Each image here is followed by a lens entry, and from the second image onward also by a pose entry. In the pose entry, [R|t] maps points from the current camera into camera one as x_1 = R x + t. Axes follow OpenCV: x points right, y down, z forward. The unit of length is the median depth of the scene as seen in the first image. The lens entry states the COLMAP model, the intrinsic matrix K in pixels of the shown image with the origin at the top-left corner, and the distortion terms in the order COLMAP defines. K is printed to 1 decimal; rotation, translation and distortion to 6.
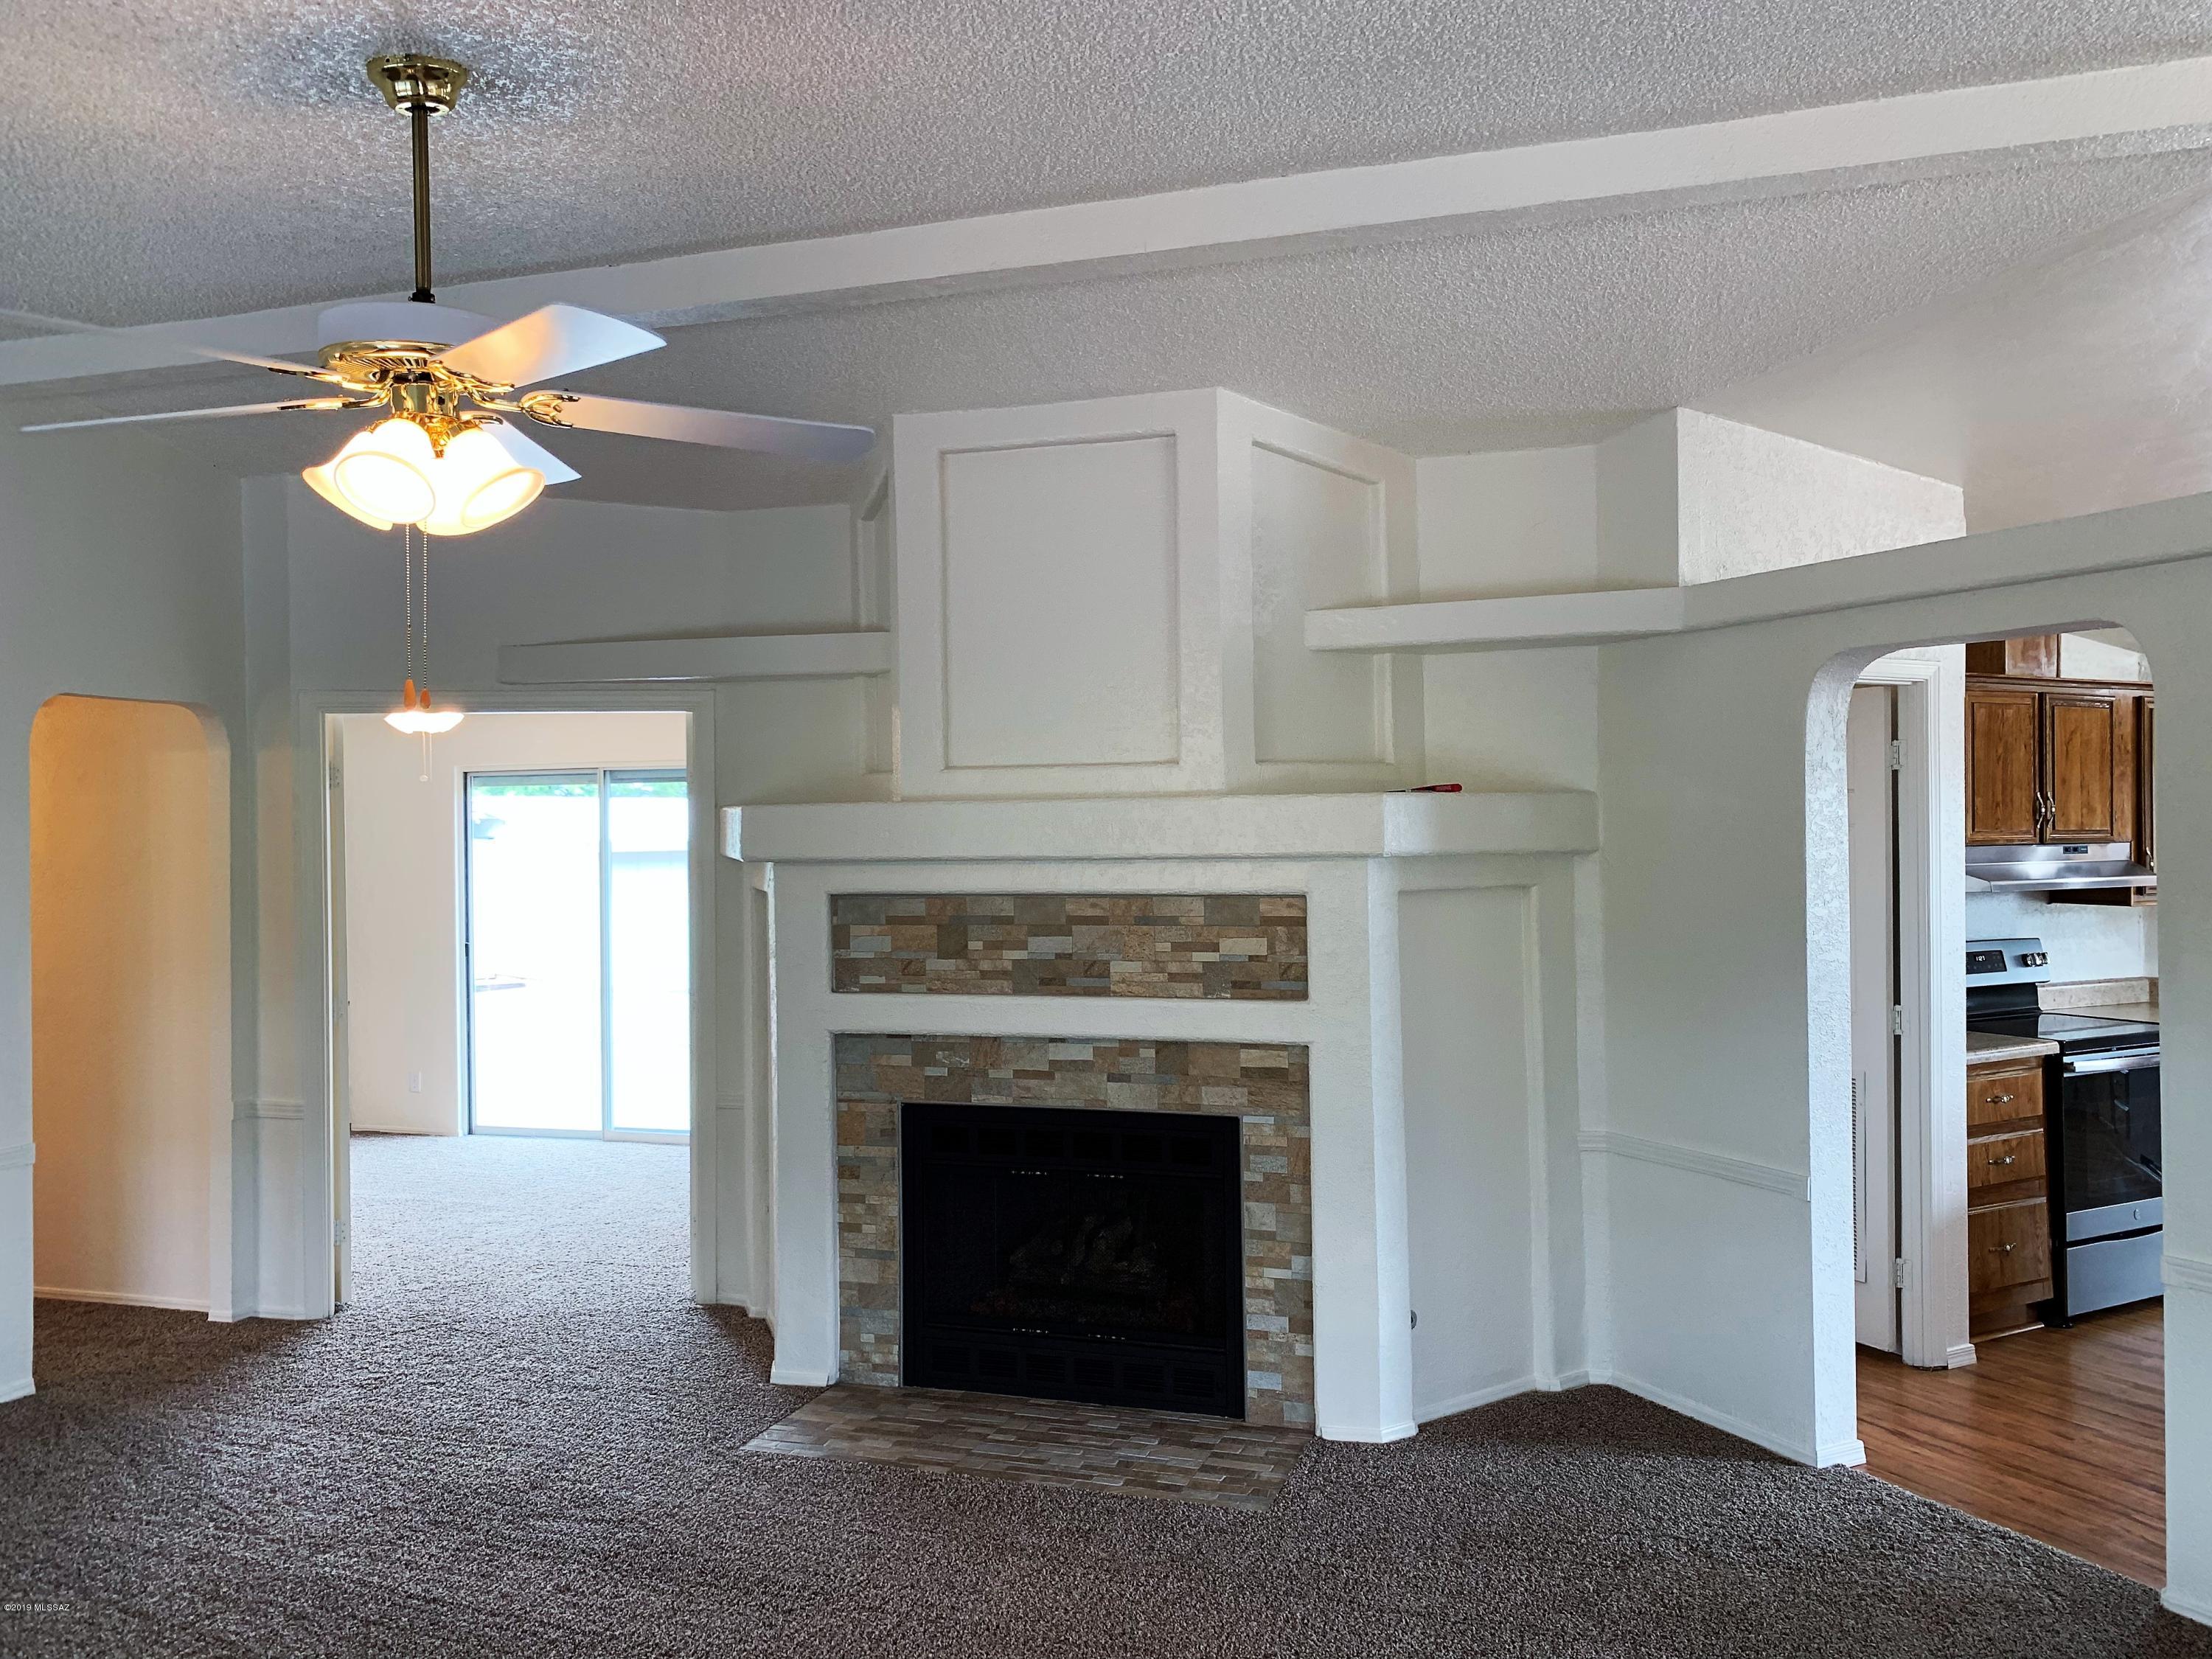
lens RADIAL K [[1645.7, 0, 1103.6], [0, 1645.7, 833.5], [0, 0, 1]] dist [0.011470, -0.025027]
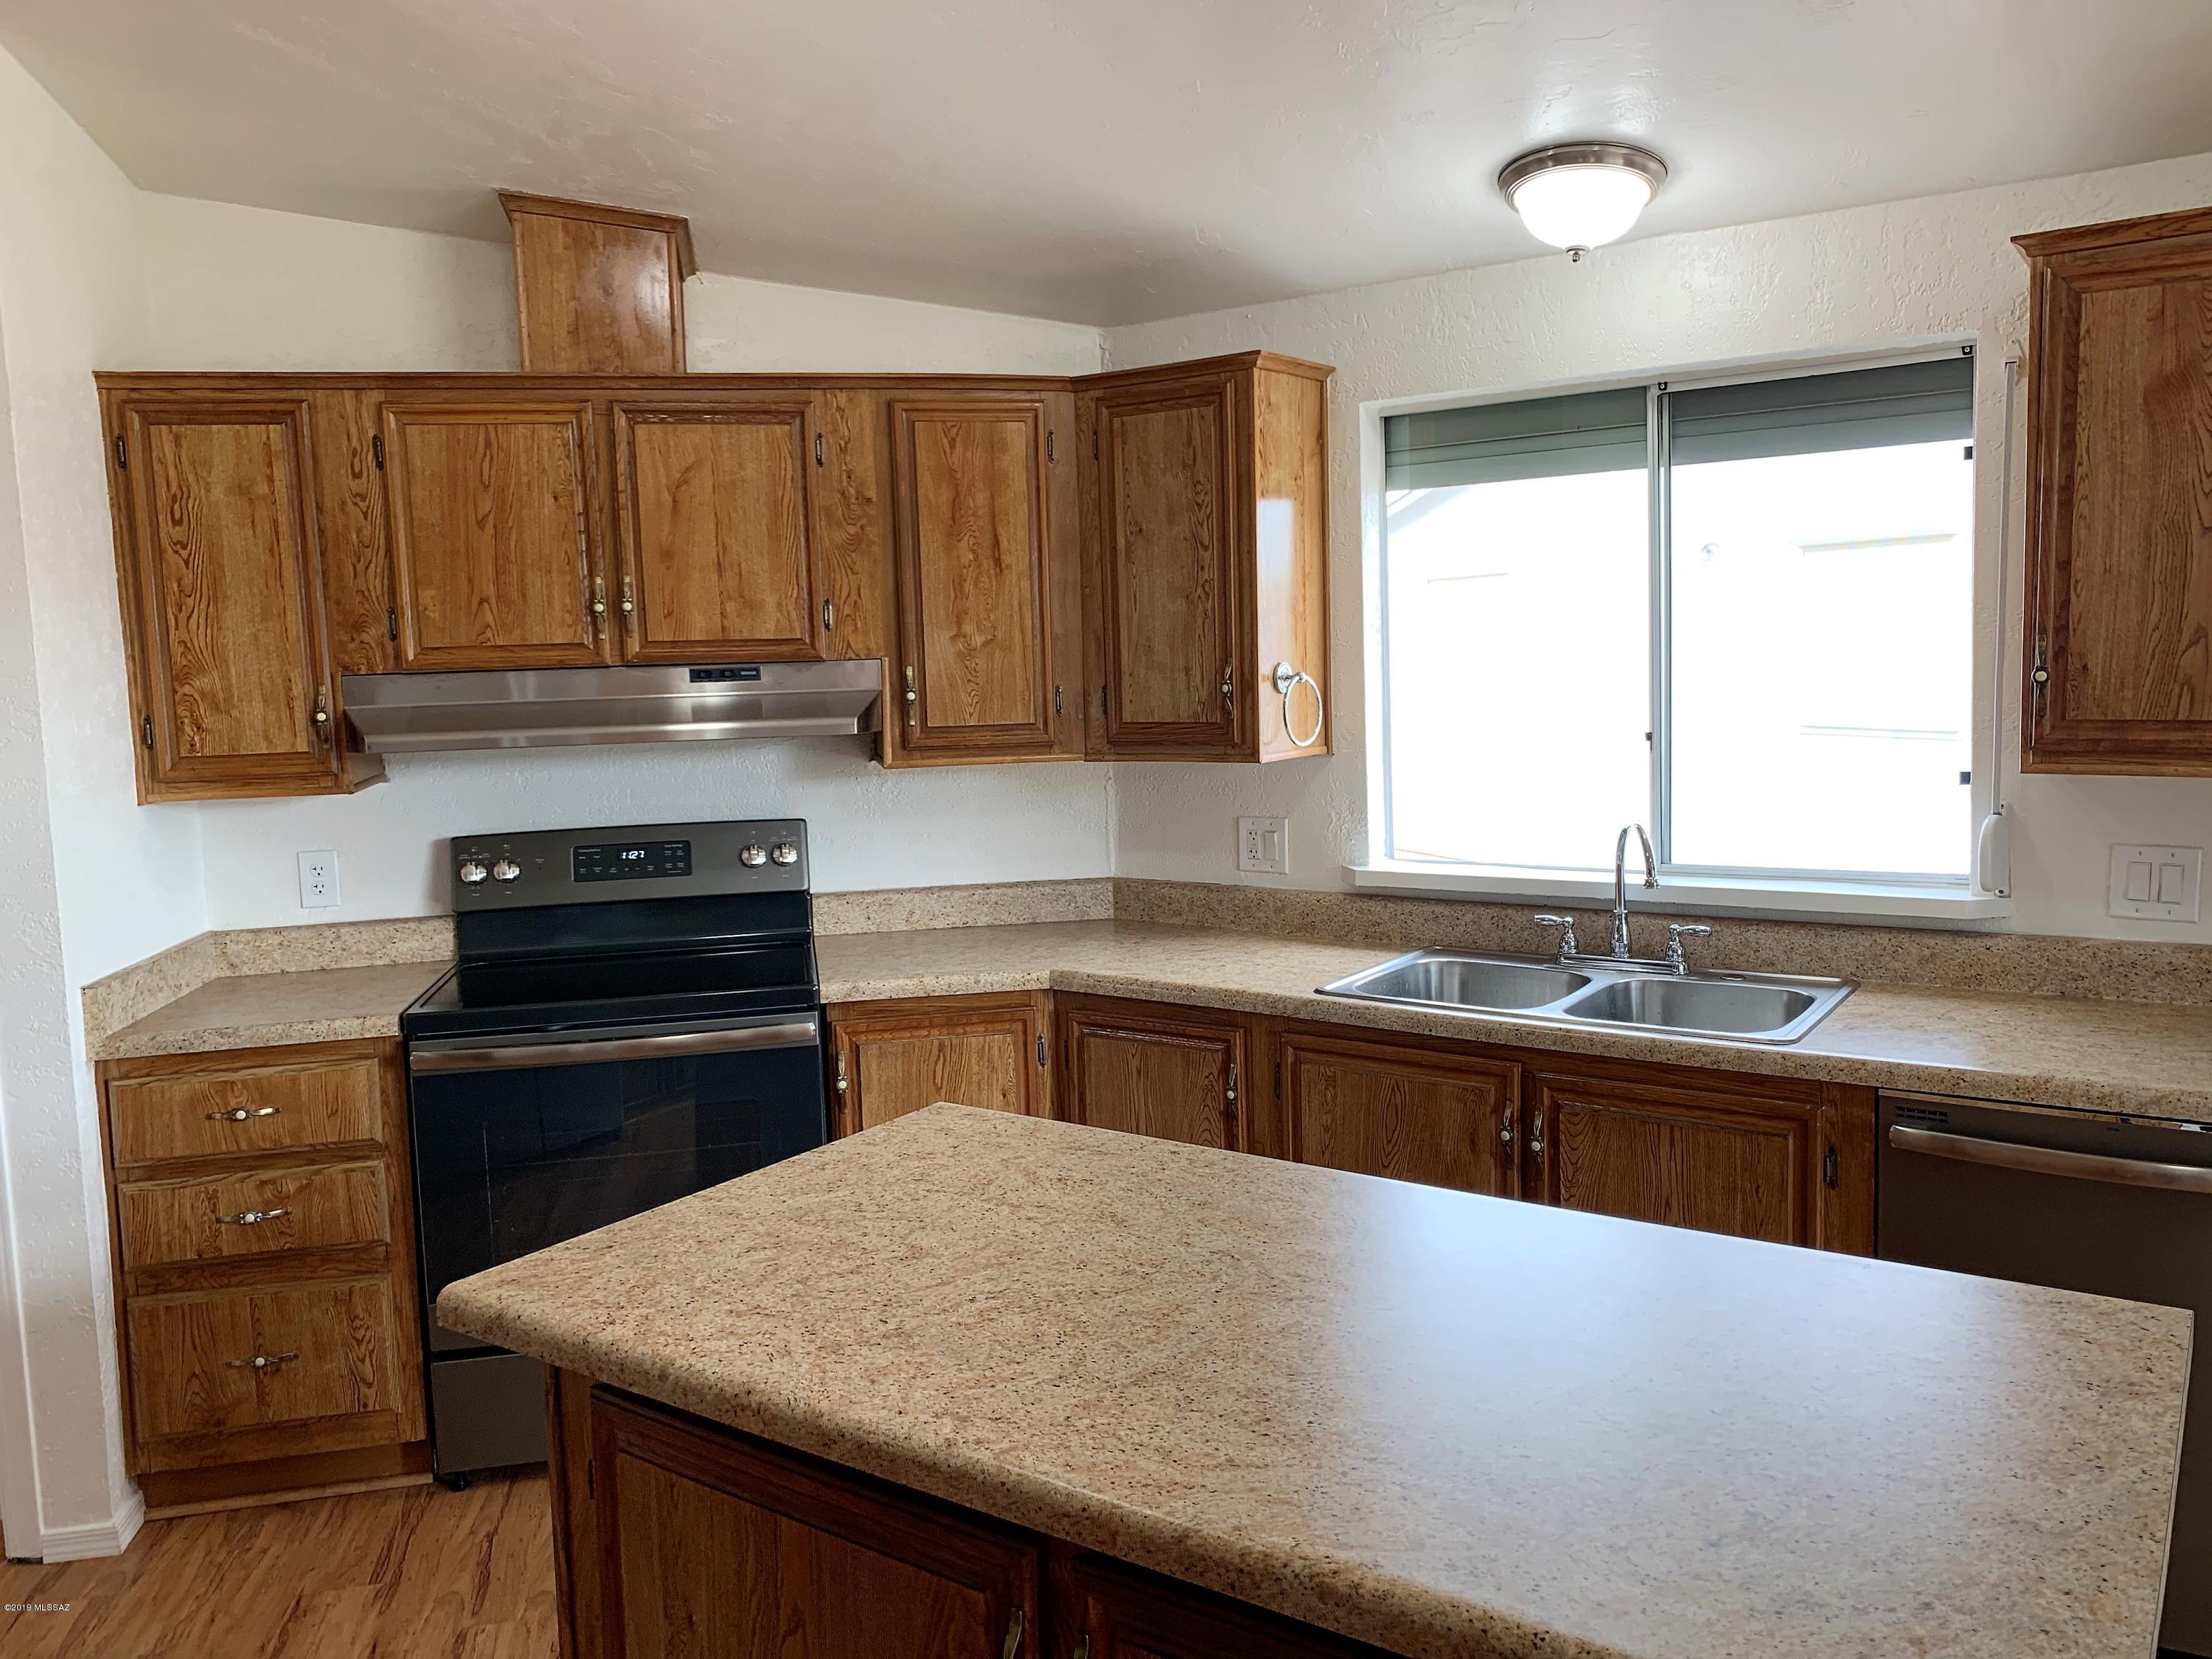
lens RADIAL K [[1645.7, 0, 1110.1], [0, 1645.7, 831.5], [0, 0, 1]] dist [0.011470, -0.025027]
pose [[0.962875, 0.001994, -0.269940, 0.906230], [0.027470, 0.994058, 0.105328, 0.007978], [0.268546, -0.108833, 0.957099, 0.488109]]
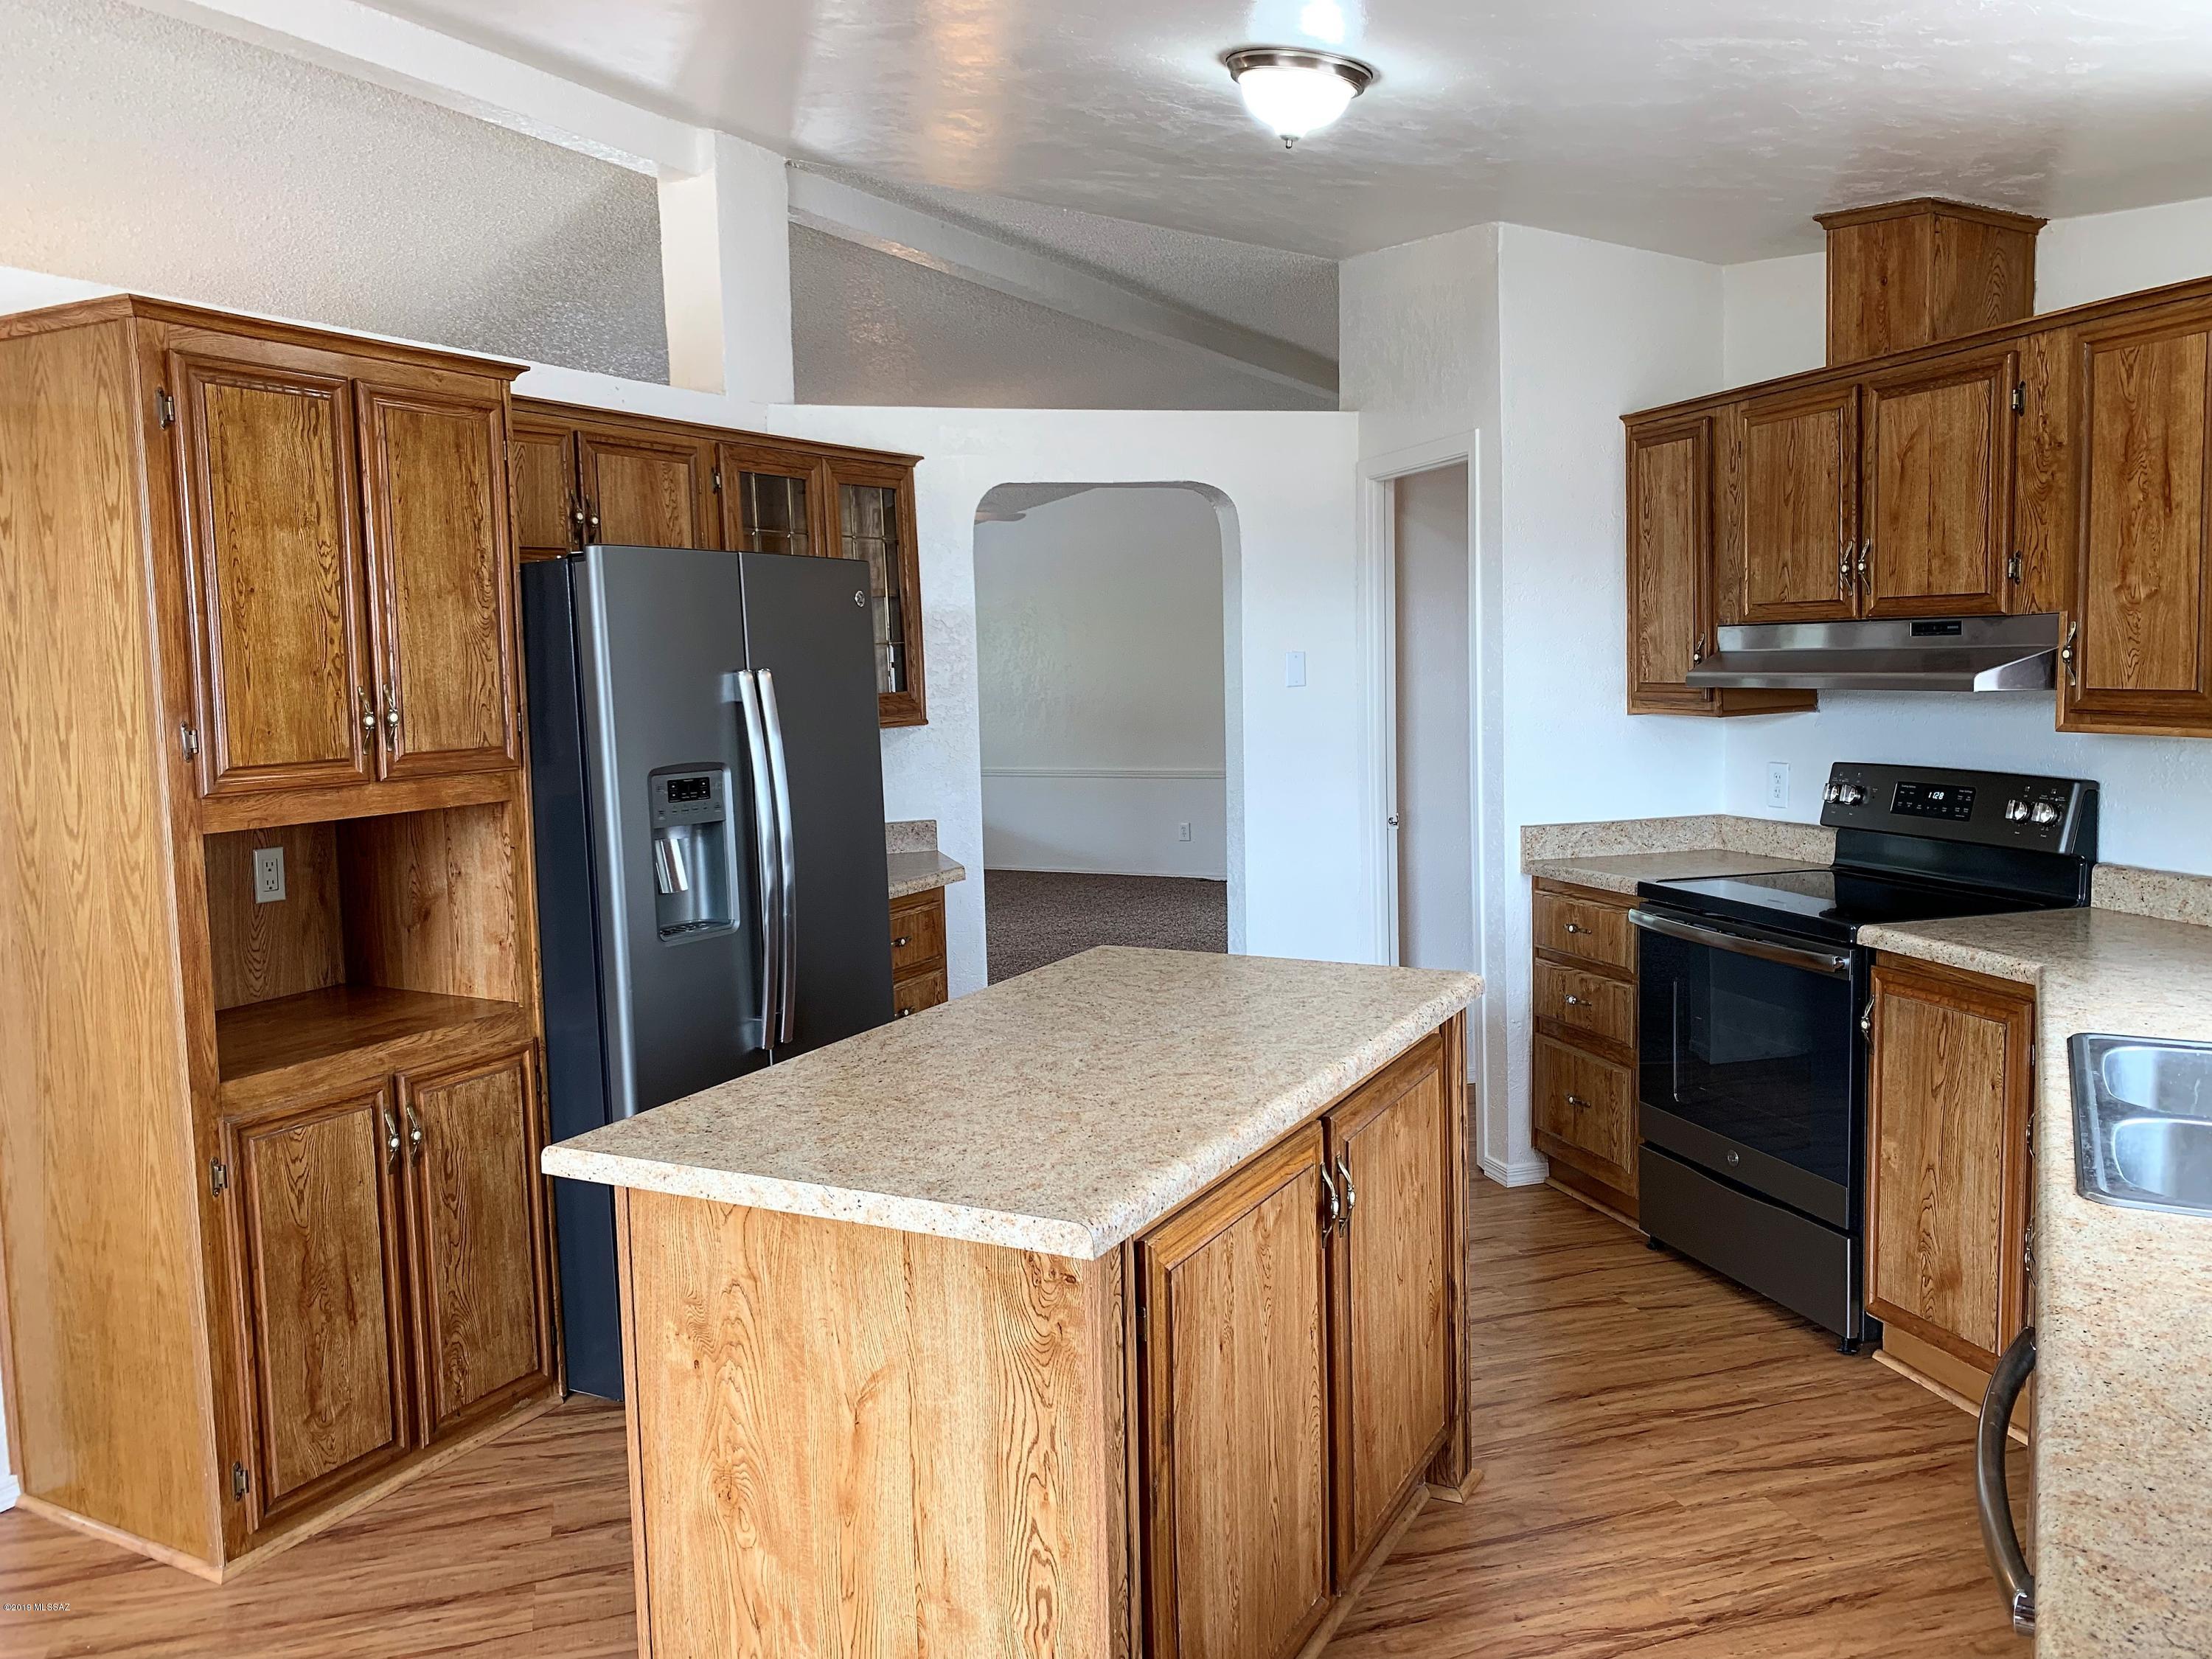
lens RADIAL K [[1645.7, 0, 1091.2], [0, 1645.7, 809.8], [0, 0, 1]] dist [0.011470, -0.025027]
pose [[-0.182879, 0.102120, -0.977817, 1.286287], [0.027883, 0.994729, 0.098671, 0.008297], [0.982740, -0.009219, -0.184763, 0.831169]]
